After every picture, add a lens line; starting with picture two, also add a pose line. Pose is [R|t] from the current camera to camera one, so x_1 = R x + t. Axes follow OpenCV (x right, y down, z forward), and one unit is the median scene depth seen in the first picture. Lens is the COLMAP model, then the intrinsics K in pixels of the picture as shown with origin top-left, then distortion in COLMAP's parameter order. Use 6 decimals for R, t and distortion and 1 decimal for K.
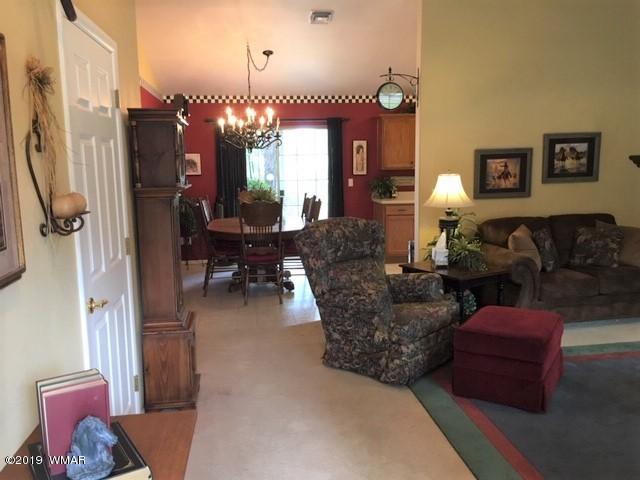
lens RADIAL K [[541.5, 0, 320.0], [0, 541.5, 240.0], [0, 0, 1]] dist [0.076668, -0.123113]
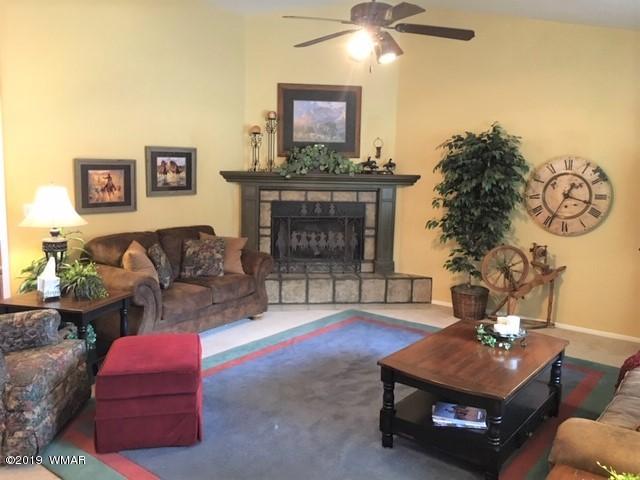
lens RADIAL K [[541.5, 0, 320.0], [0, 541.5, 240.0], [0, 0, 1]] dist [0.076668, -0.123113]
pose [[0.722120, -0.058463, 0.689293, -0.047819], [0.065892, 0.997705, 0.015592, -0.023845], [-0.688623, 0.034159, 0.724315, 0.097623]]
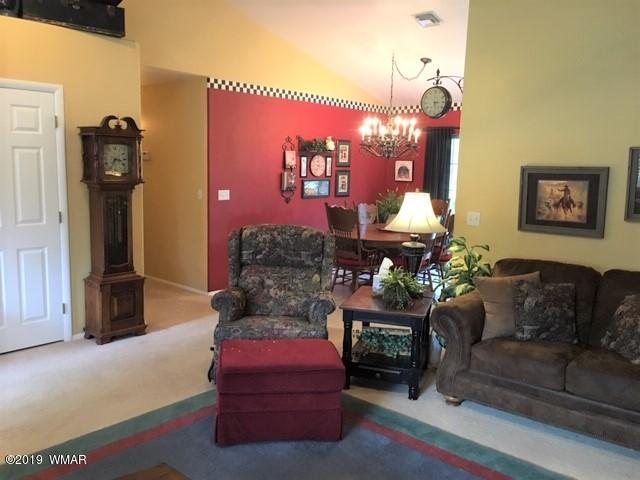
lens RADIAL K [[541.5, 0, 320.0], [0, 541.5, 240.0], [0, 0, 1]] dist [0.076668, -0.123113]
pose [[0.642037, 0.141635, -0.753477, 0.736273], [-0.148351, 0.987164, 0.059153, -0.070923], [0.752184, 0.073800, 0.654807, 0.311193]]
